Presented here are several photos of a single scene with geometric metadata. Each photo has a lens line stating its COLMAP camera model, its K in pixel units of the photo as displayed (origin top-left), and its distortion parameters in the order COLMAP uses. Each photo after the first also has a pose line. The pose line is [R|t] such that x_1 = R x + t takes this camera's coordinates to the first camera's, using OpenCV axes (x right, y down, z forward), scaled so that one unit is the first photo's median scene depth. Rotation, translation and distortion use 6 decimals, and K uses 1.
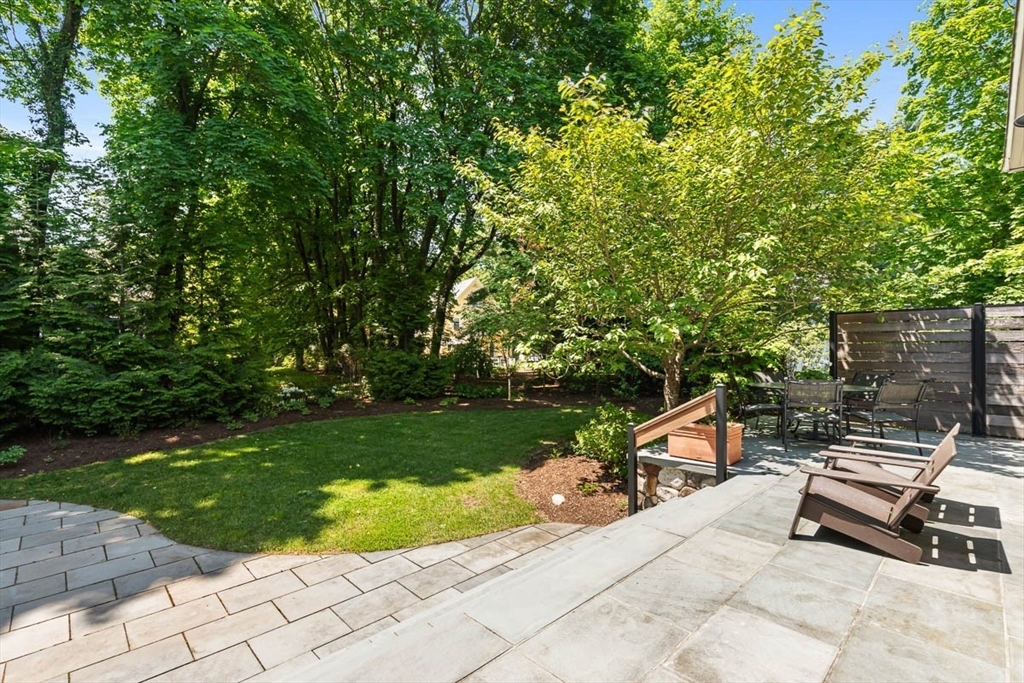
lens RADIAL K [[476.2, 0, 516.2], [0, 476.2, 328.0], [0, 0, 1]] dist [0.001291, -0.000024]
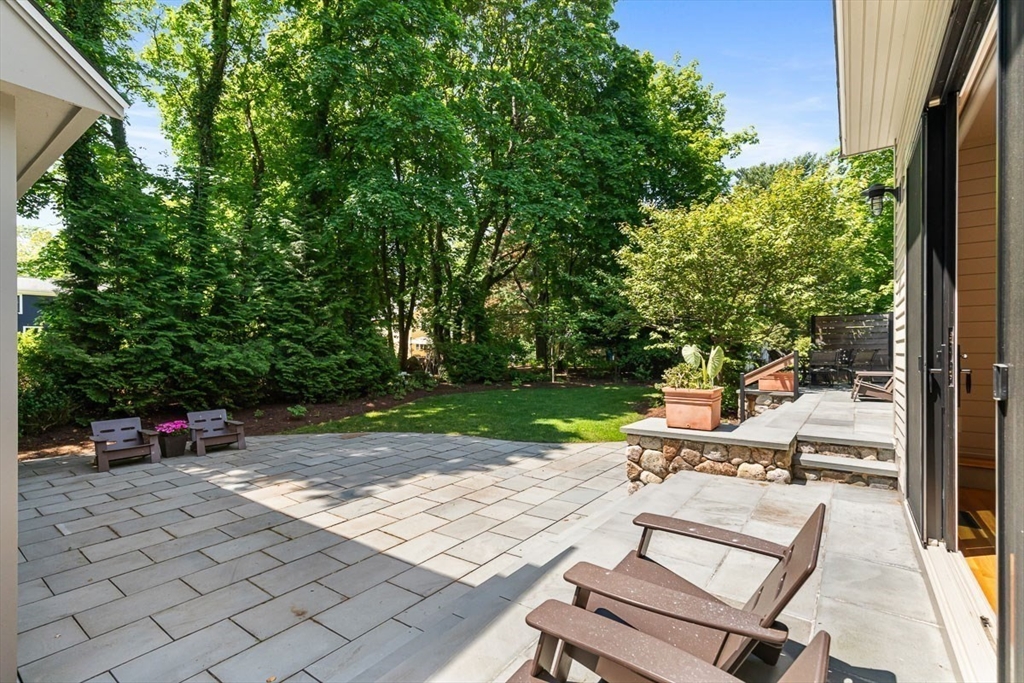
lens RADIAL K [[476.2, 0, 516.2], [0, 476.2, 328.0], [0, 0, 1]] dist [0.001291, -0.000024]
pose [[0.988111, 0.006490, 0.153607, -0.634948], [-0.005984, 0.999975, -0.003756, 0.019711], [-0.153627, 0.002792, 0.988125, -0.503771]]
